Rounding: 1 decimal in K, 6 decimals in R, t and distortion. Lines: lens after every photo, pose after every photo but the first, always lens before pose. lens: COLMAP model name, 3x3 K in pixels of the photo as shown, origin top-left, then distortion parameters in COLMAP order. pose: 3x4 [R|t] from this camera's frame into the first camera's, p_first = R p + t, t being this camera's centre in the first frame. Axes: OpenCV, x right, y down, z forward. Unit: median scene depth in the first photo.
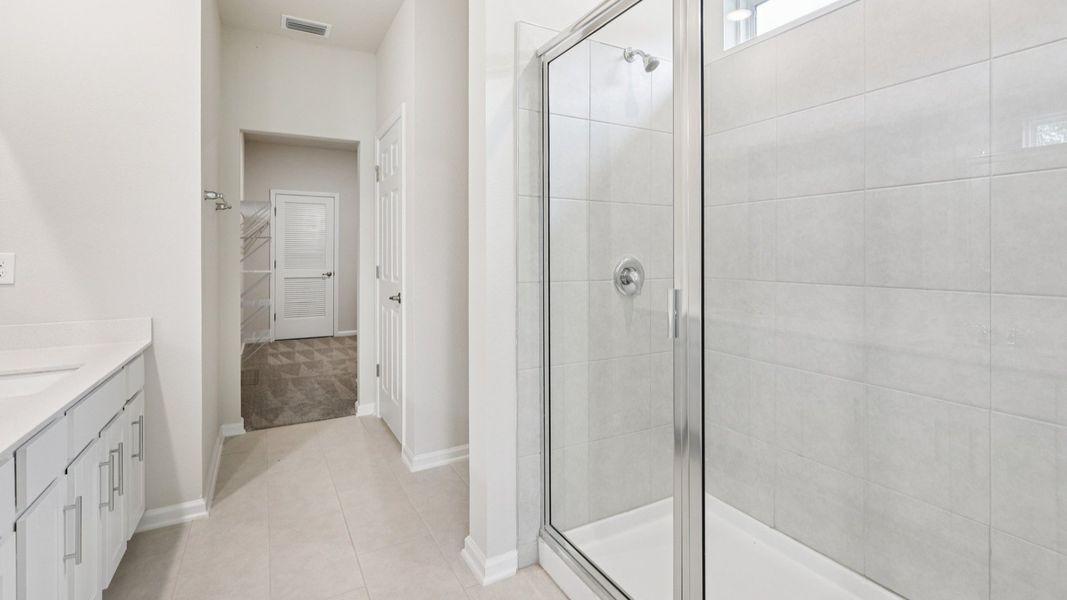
lens RADIAL K [[487.4, 0, 538.2], [0, 487.4, 256.2], [0, 0, 1]] dist [0.004010, 0.001041]
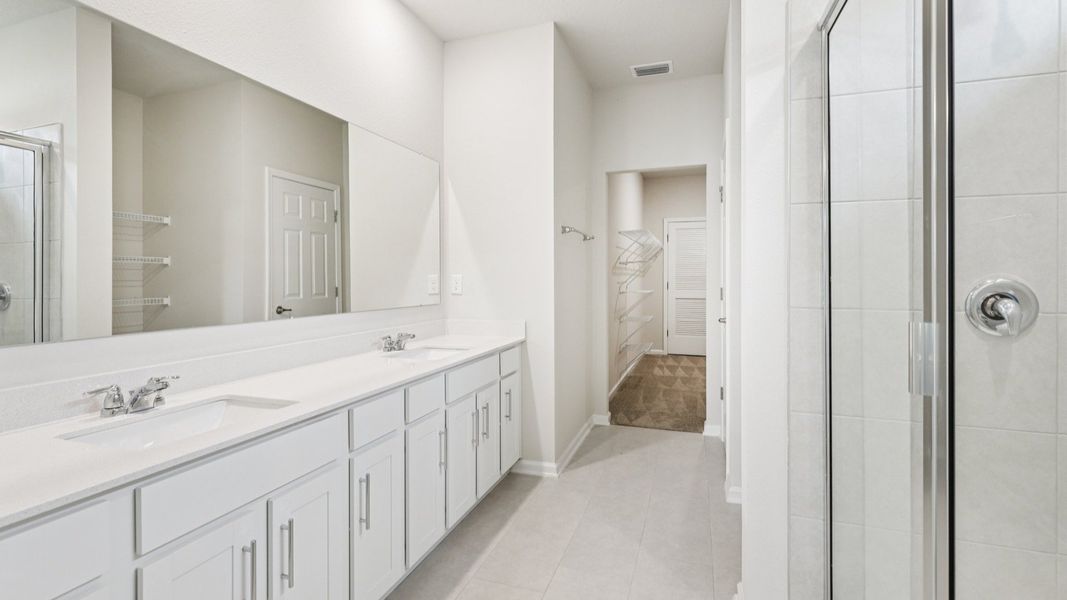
lens RADIAL K [[487.4, 0, 534.4], [0, 487.4, 280.0], [0, 0, 1]] dist [0.004010, 0.001041]
pose [[0.676541, 0.007806, -0.736364, 0.217694], [-0.007146, 0.999966, 0.004035, 0.004923], [0.736370, 0.002532, 0.676574, 0.080398]]
